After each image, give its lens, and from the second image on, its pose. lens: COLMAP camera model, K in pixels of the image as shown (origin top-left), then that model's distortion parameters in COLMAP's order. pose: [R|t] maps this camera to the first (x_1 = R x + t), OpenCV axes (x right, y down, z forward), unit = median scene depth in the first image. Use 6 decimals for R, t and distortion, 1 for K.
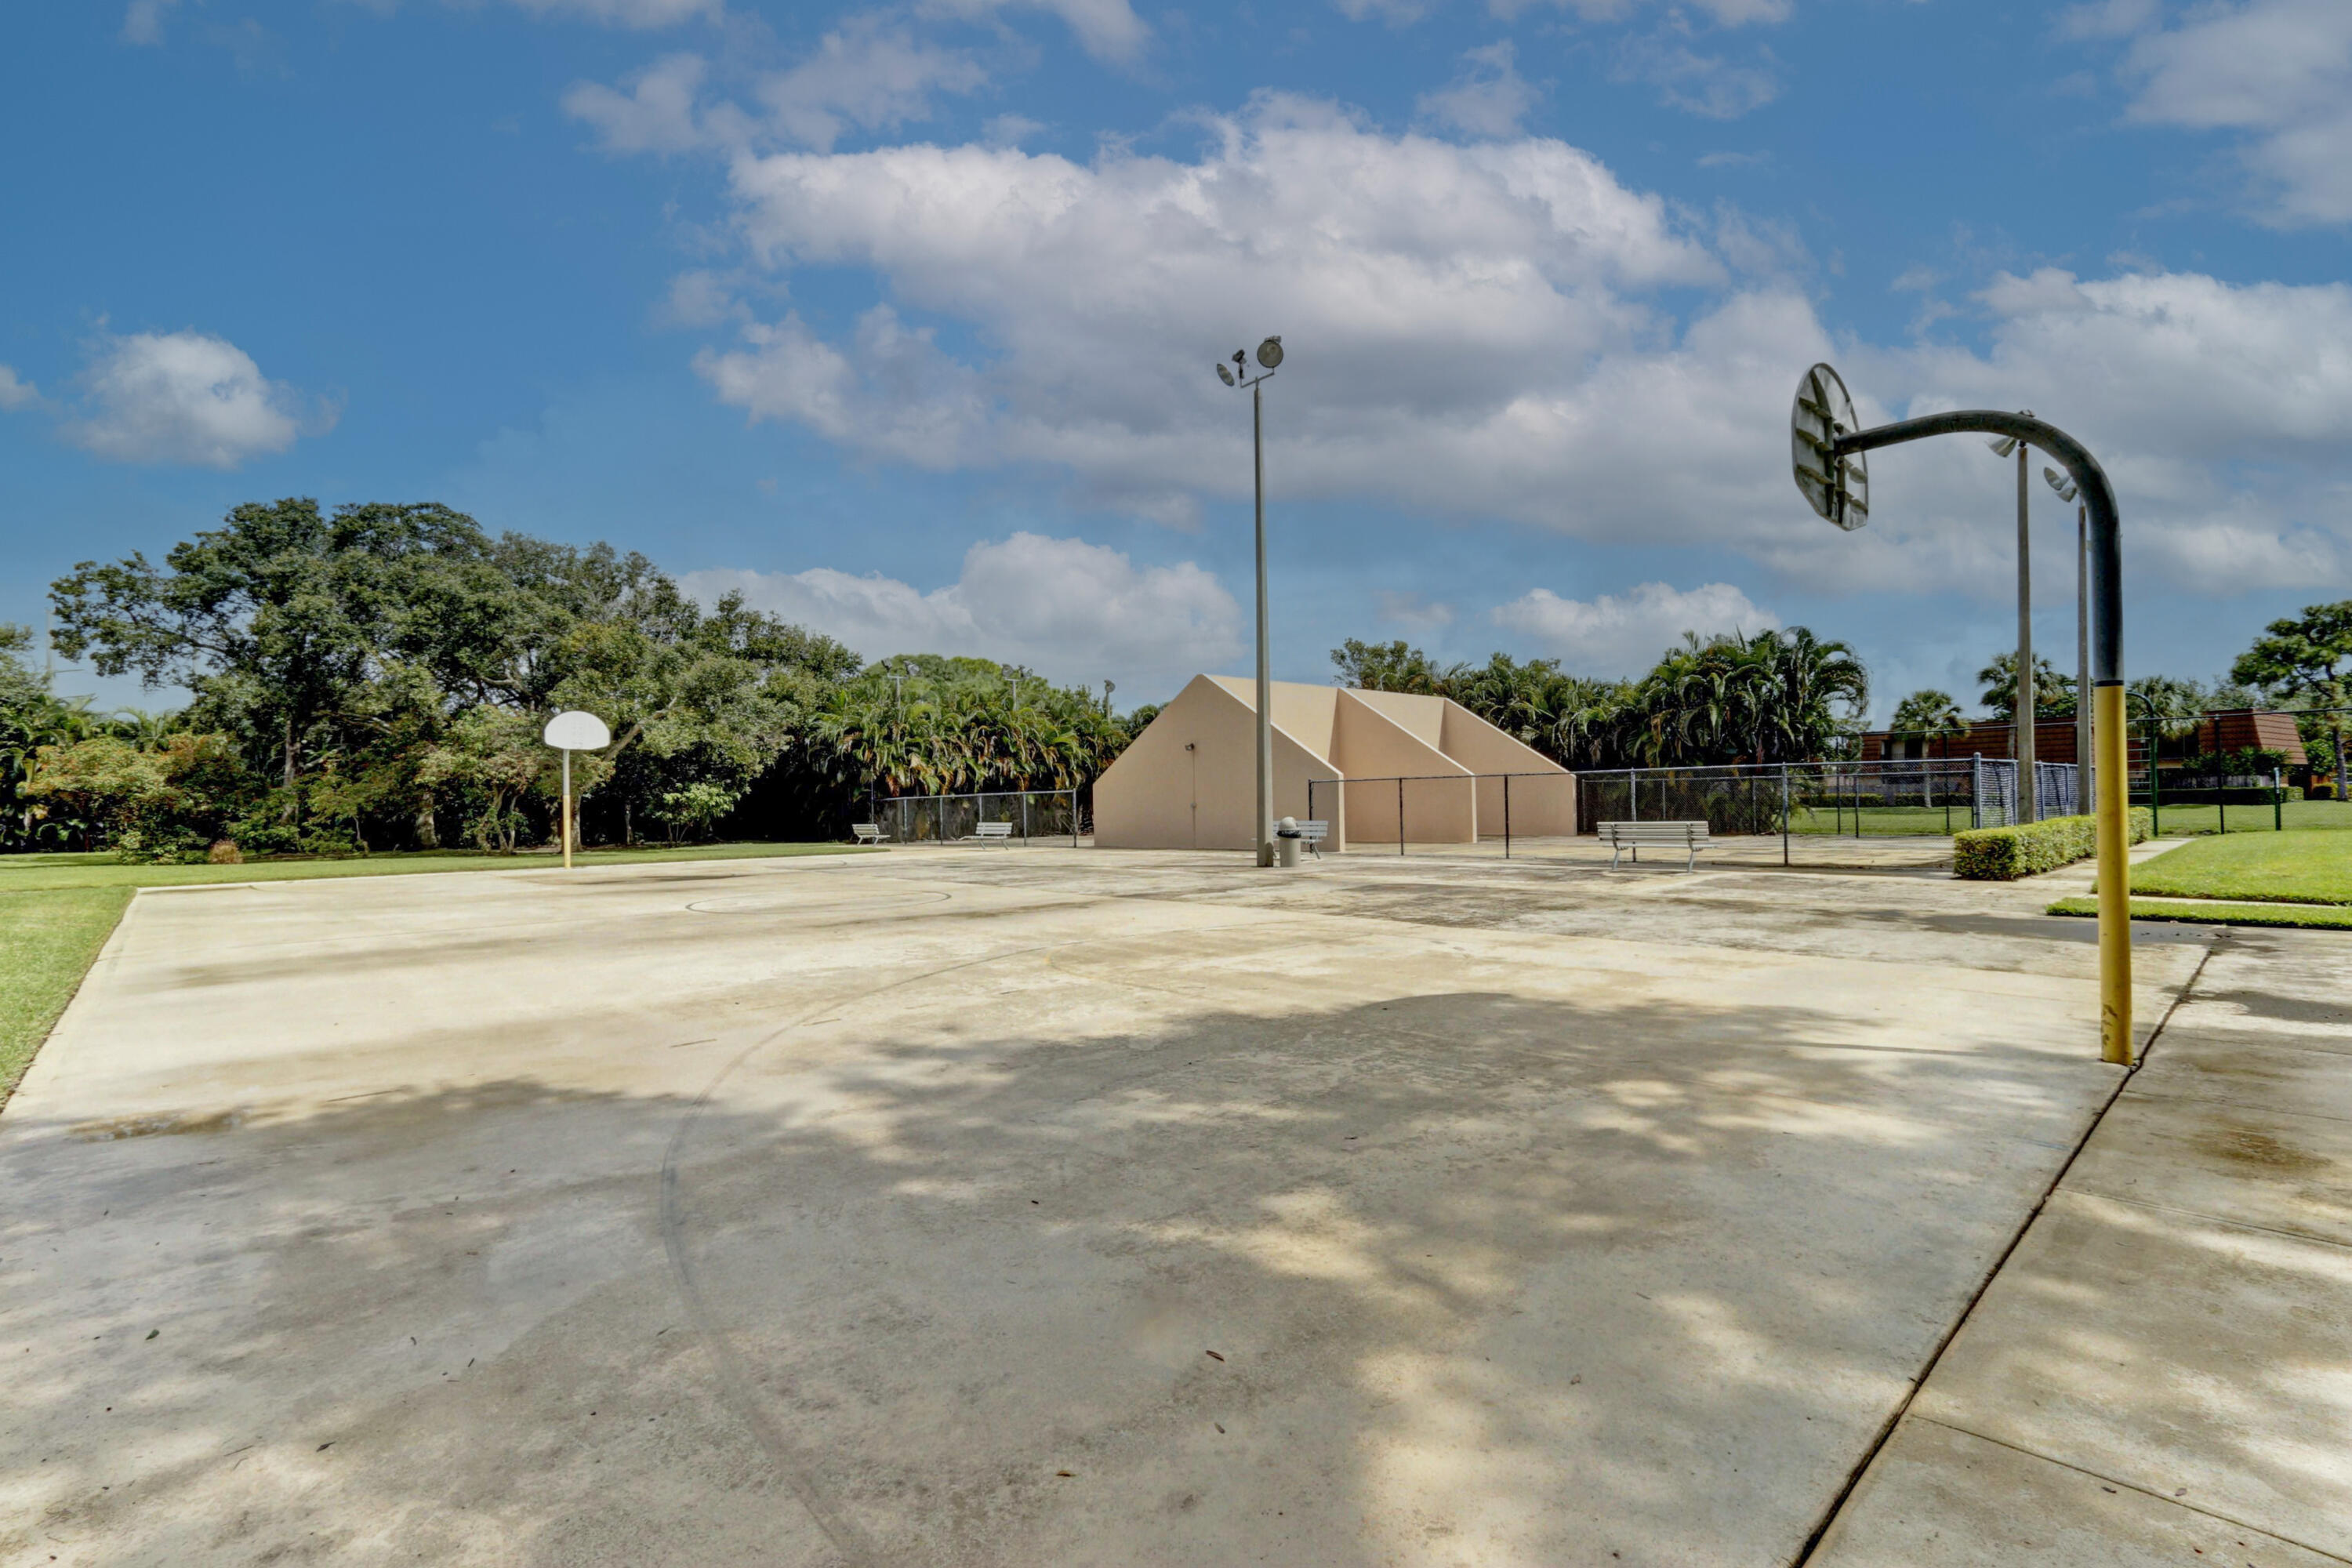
lens RADIAL K [[1074.9, 0, 1176.0], [0, 1074.9, 784.0], [0, 0, 1]] dist [-0.001257, -0.000111]
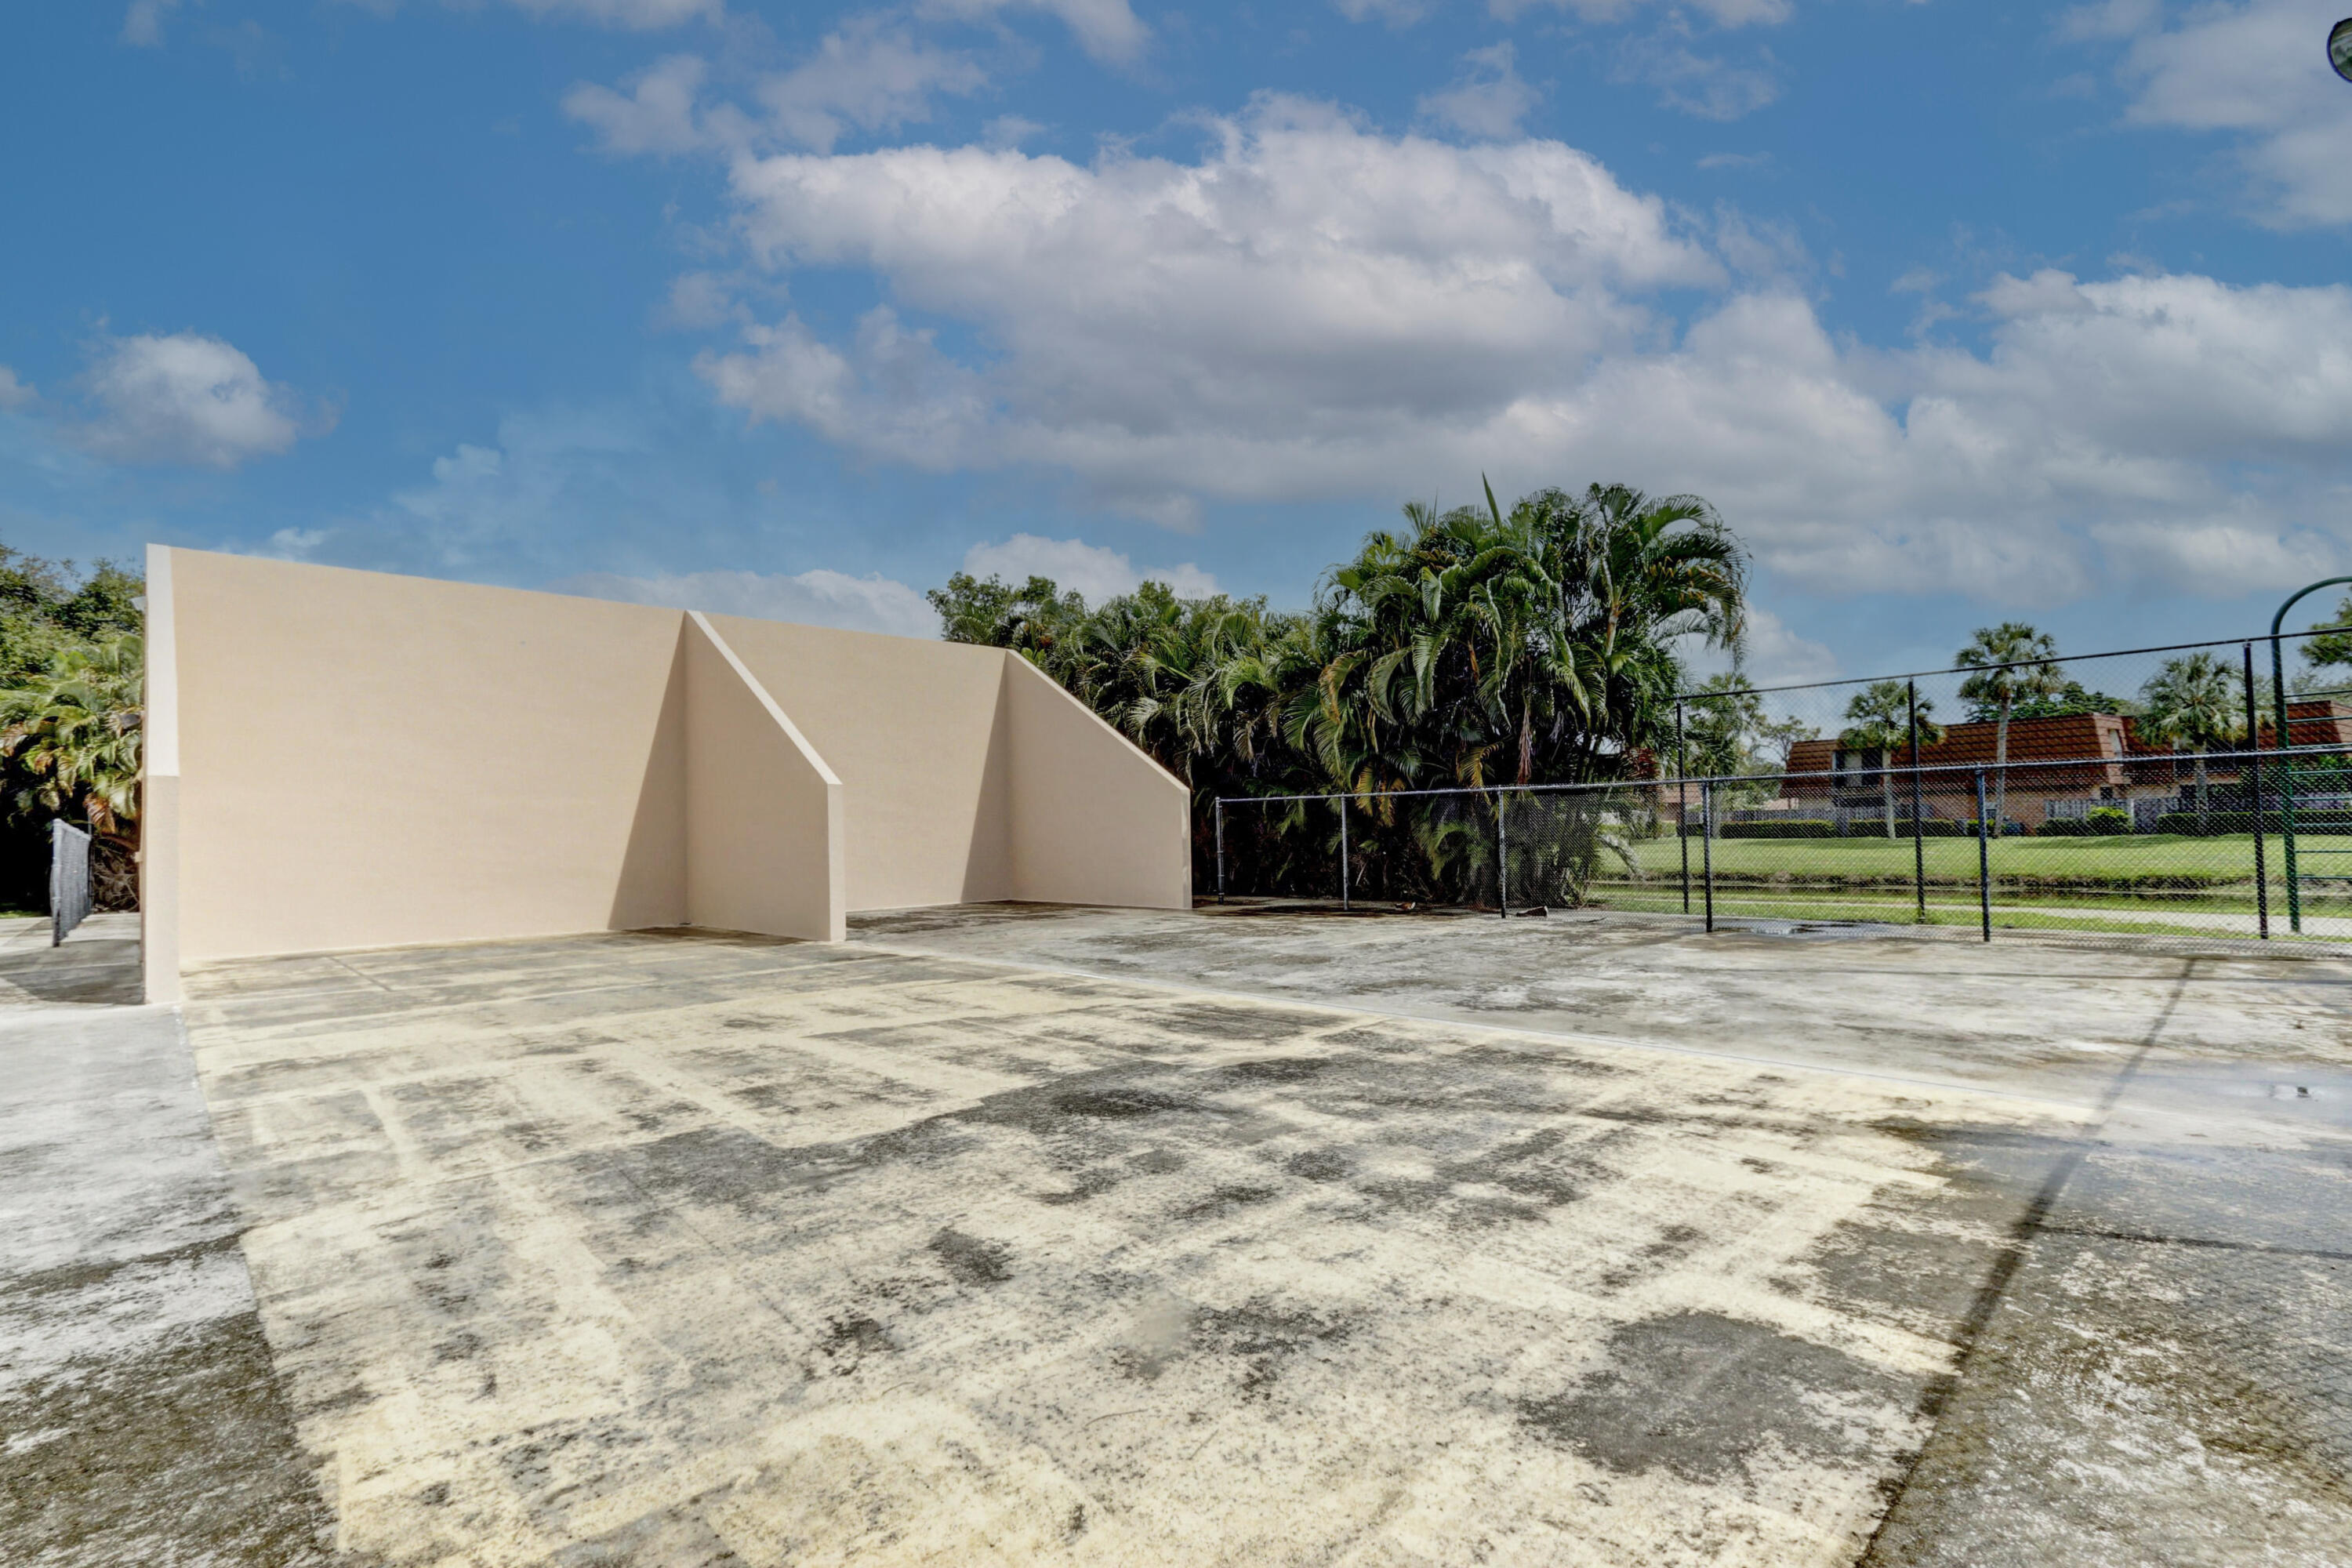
lens RADIAL K [[1074.9, 0, 1176.0], [0, 1074.9, 784.0], [0, 0, 1]] dist [-0.001257, -0.000111]
pose [[0.999765, -0.002599, 0.021535, 0.247724], [0.003117, 0.999706, -0.024033, 0.000995], [-0.021467, 0.024094, 0.999479, 0.348882]]
